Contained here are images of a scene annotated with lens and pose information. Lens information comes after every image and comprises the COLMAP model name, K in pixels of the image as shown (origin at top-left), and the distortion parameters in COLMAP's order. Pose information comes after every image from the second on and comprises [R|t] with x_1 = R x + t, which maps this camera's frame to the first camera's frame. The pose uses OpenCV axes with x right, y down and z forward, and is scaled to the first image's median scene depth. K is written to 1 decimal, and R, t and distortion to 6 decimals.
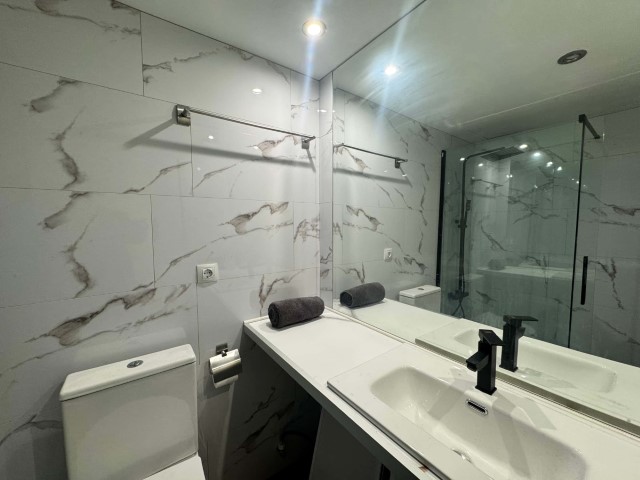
lens RADIAL K [[253.8, 0, 320.2], [0, 253.8, 240.7], [0, 0, 1]] dist [-0.004207, -0.000362]
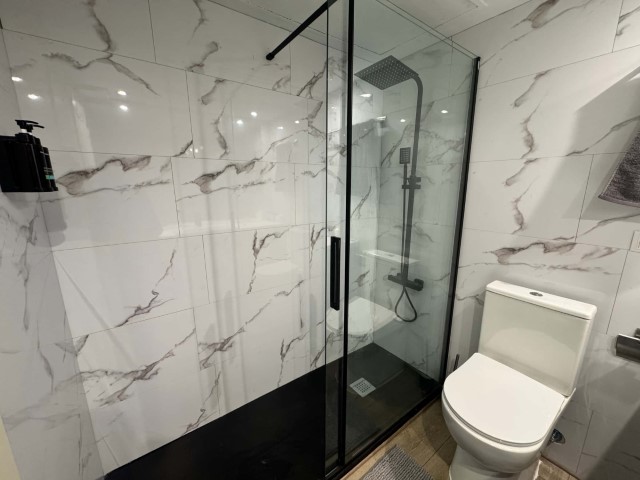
lens RADIAL K [[253.8, 0, 319.7], [0, 253.8, 239.2], [0, 0, 1]] dist [-0.004207, -0.000362]
pose [[0.000106, 0.218218, -0.975900, 0.471111], [-0.060740, 0.974100, 0.217809, 0.001968], [0.998154, 0.059253, 0.013358, -0.134812]]
